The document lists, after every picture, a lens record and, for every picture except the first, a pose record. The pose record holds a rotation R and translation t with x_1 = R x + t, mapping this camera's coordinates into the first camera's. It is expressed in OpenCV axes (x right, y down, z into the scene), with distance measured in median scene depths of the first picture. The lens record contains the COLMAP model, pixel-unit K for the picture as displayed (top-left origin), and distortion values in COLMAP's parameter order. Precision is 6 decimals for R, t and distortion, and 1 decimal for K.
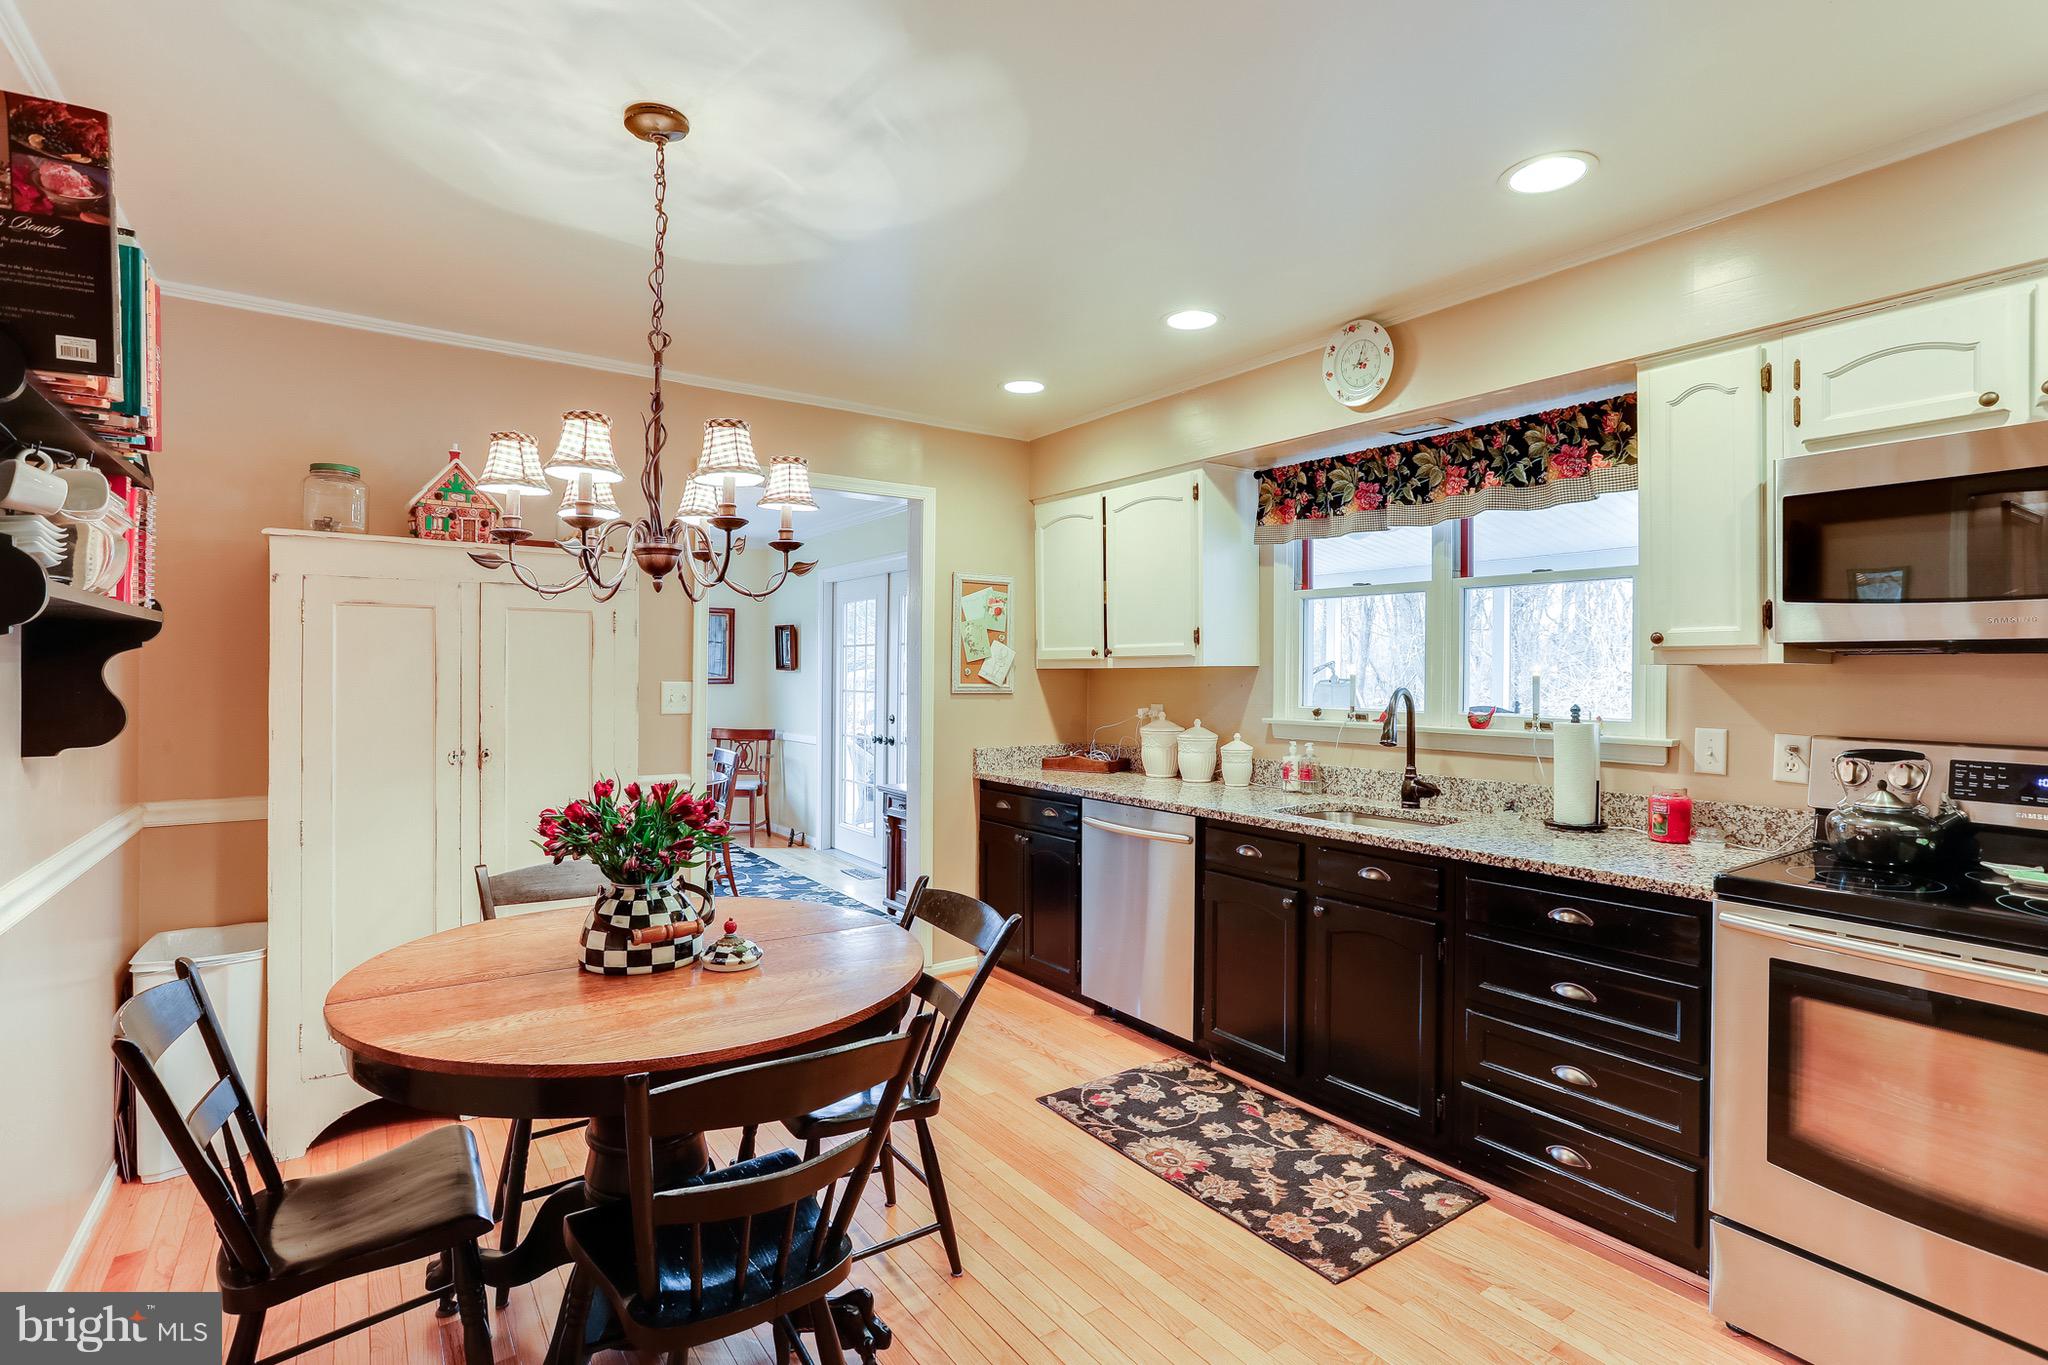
lens RADIAL K [[974.9, 0, 1030.2], [0, 974.9, 660.8], [0, 0, 1]] dist [0.005000, 0.001002]
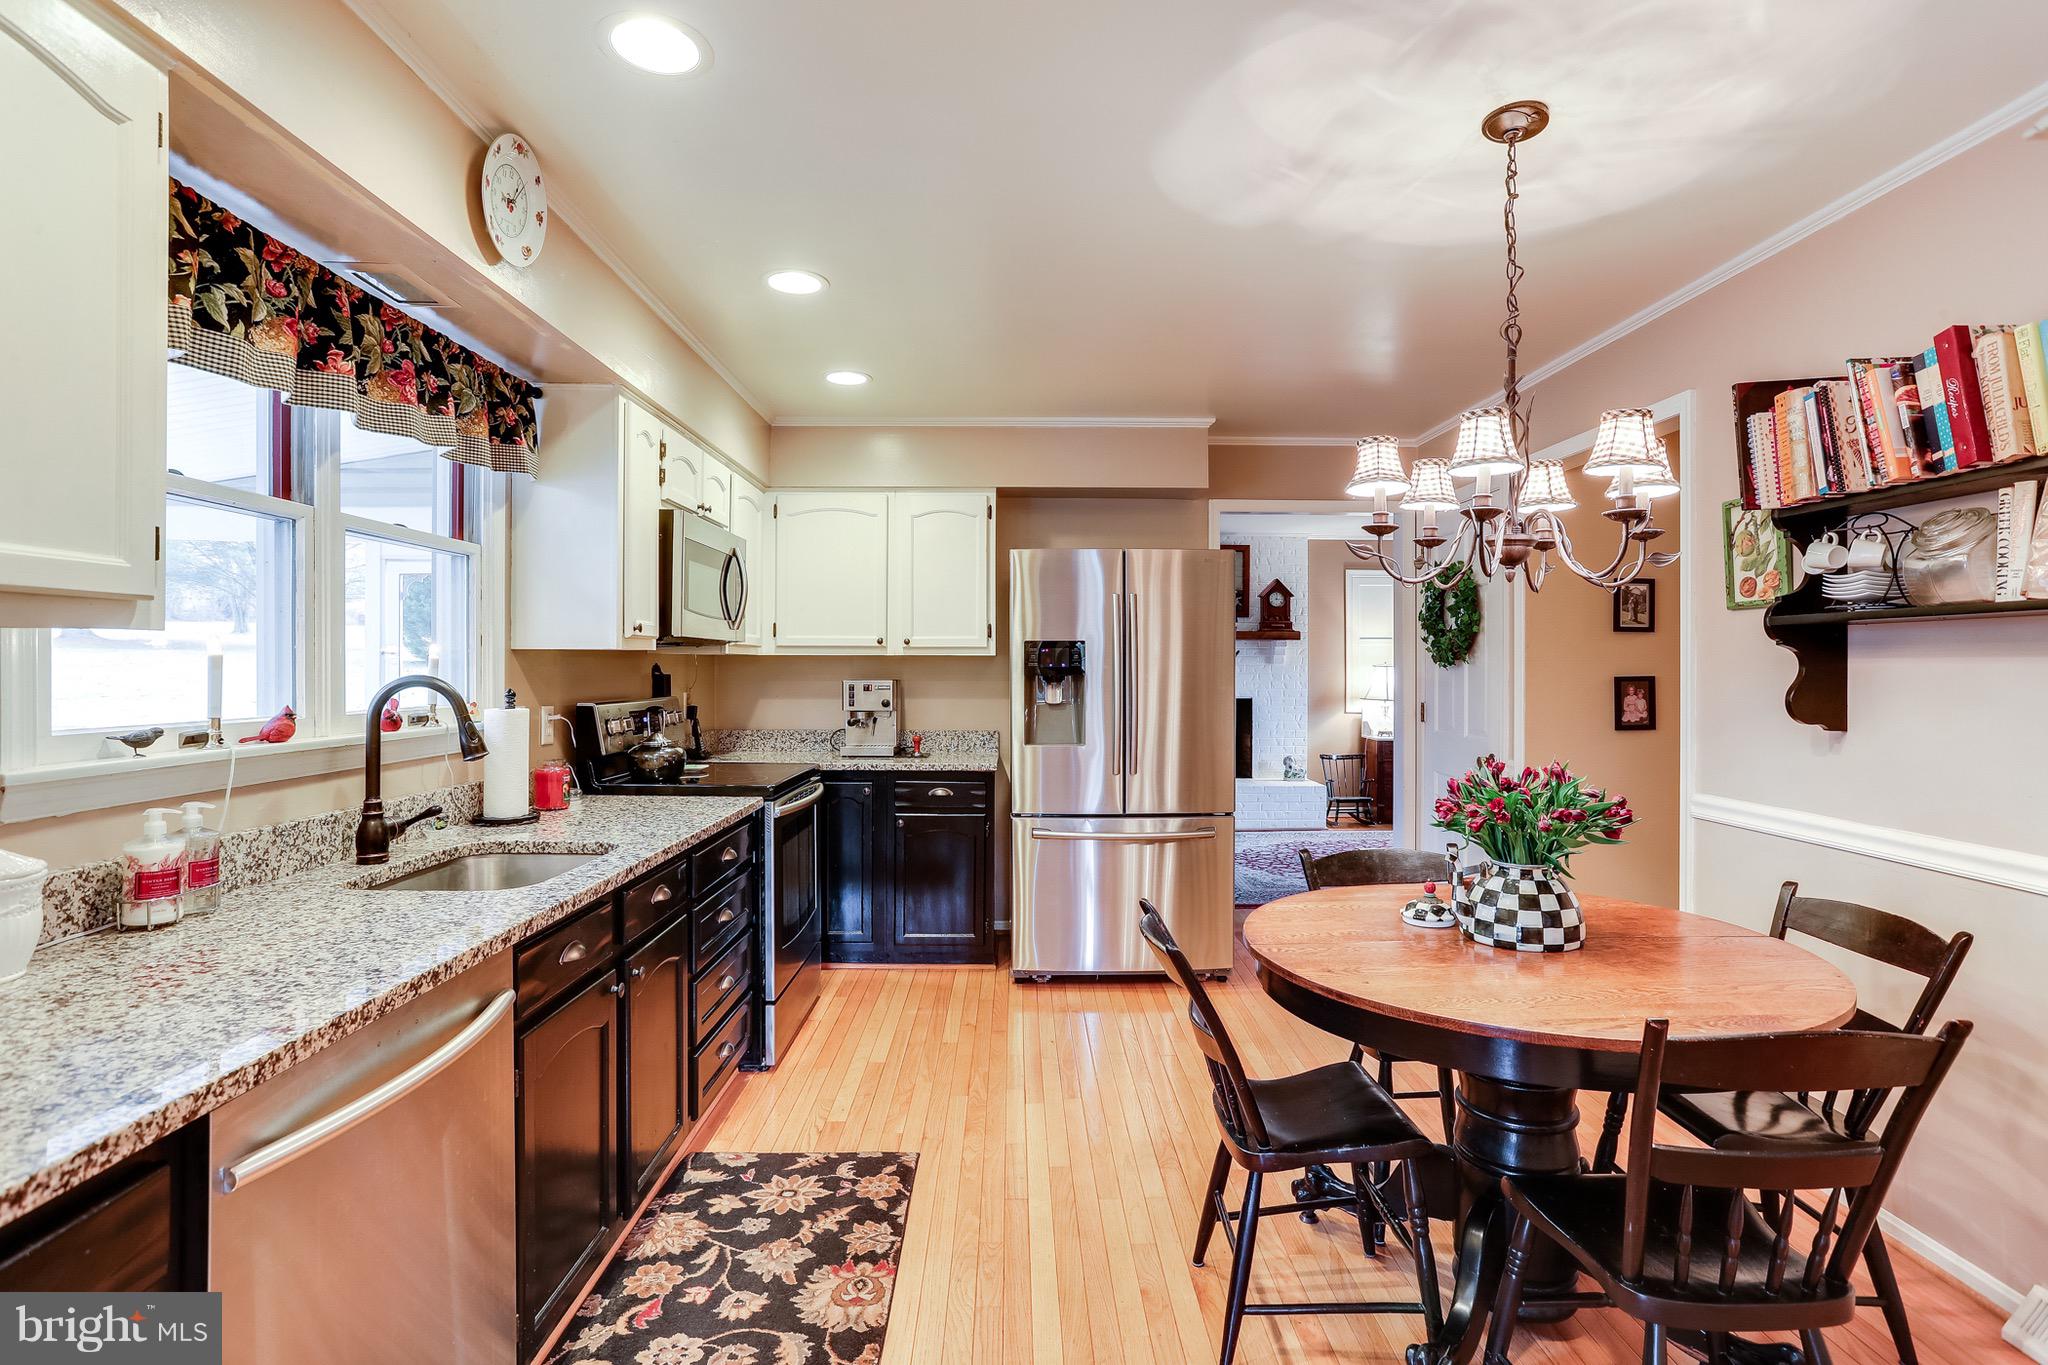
lens RADIAL K [[974.9, 0, 1030.2], [0, 974.9, 660.8], [0, 0, 1]] dist [0.005000, 0.001002]
pose [[-0.820895, -0.002746, 0.571073, -0.412723], [-0.015197, 0.999739, -0.017037, 0.026582], [-0.570878, -0.022665, -0.820722, 1.583432]]
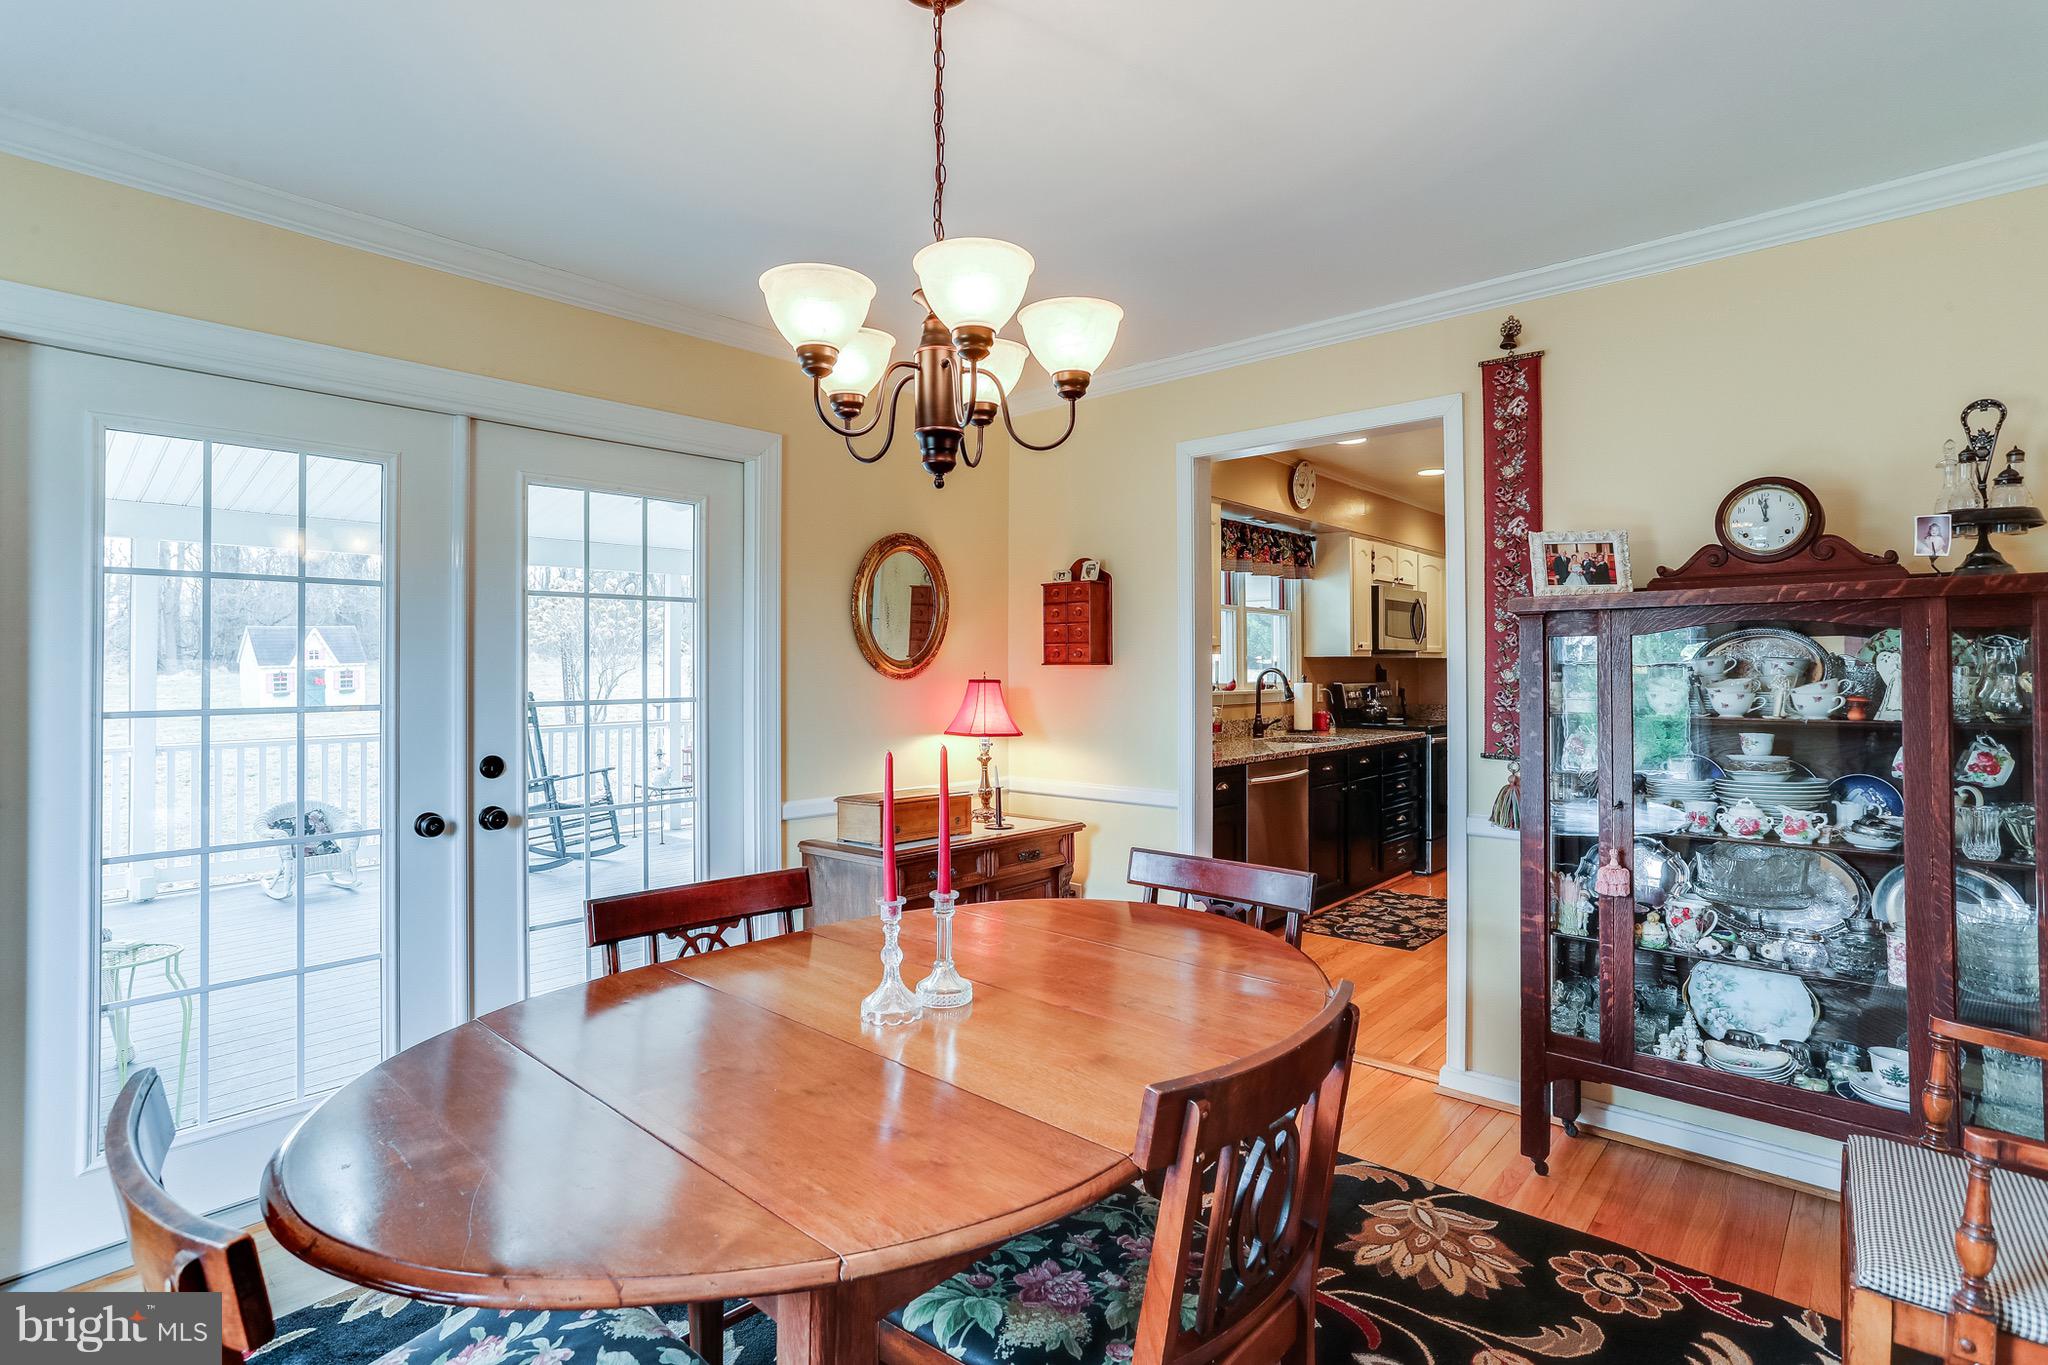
lens RADIAL K [[974.9, 0, 1030.2], [0, 974.9, 660.8], [0, 0, 1]] dist [0.005000, 0.001002]
pose [[-0.210082, 0.005689, 0.977667, -1.479506], [-0.010718, 0.999910, -0.008121, 0.039576], [-0.977625, -0.012185, -0.210002, 2.160216]]
